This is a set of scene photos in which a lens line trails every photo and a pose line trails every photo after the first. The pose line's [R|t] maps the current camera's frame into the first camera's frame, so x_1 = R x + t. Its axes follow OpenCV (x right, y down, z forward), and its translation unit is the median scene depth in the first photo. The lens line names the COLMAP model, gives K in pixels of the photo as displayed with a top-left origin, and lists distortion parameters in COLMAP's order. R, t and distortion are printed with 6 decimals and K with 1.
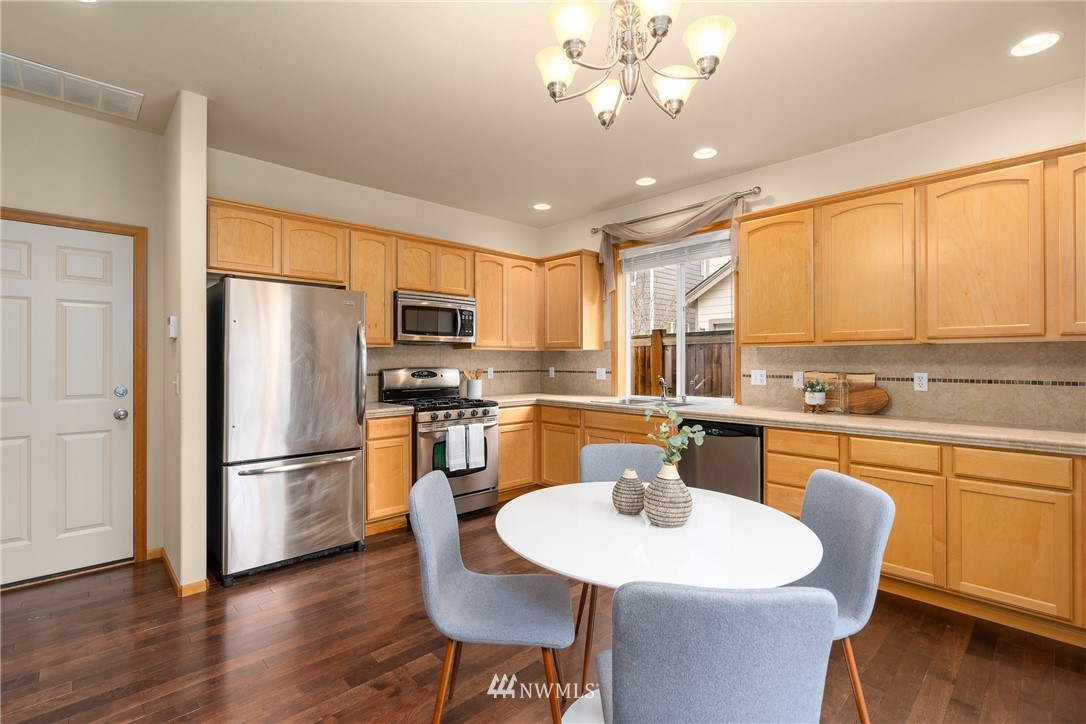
lens RADIAL K [[497.5, 0, 547.1], [0, 497.5, 354.1], [0, 0, 1]] dist [-0.007571, 0.001484]
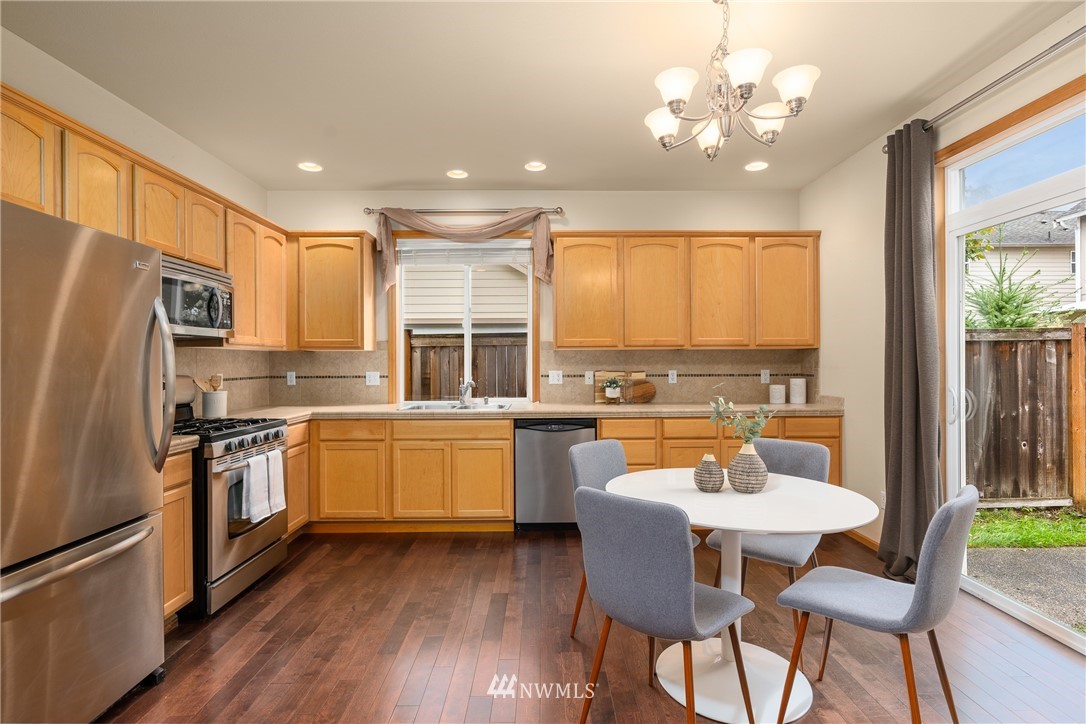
lens RADIAL K [[531.8, 0, 545.7], [0, 531.8, 359.5], [0, 0, 1]] dist [-0.001821, 0.000433]
pose [[0.679034, 0.000159, 0.734107, -0.462601], [-0.004437, 0.999983, 0.003887, 0.002352], [-0.734094, -0.005896, 0.679023, 0.196378]]
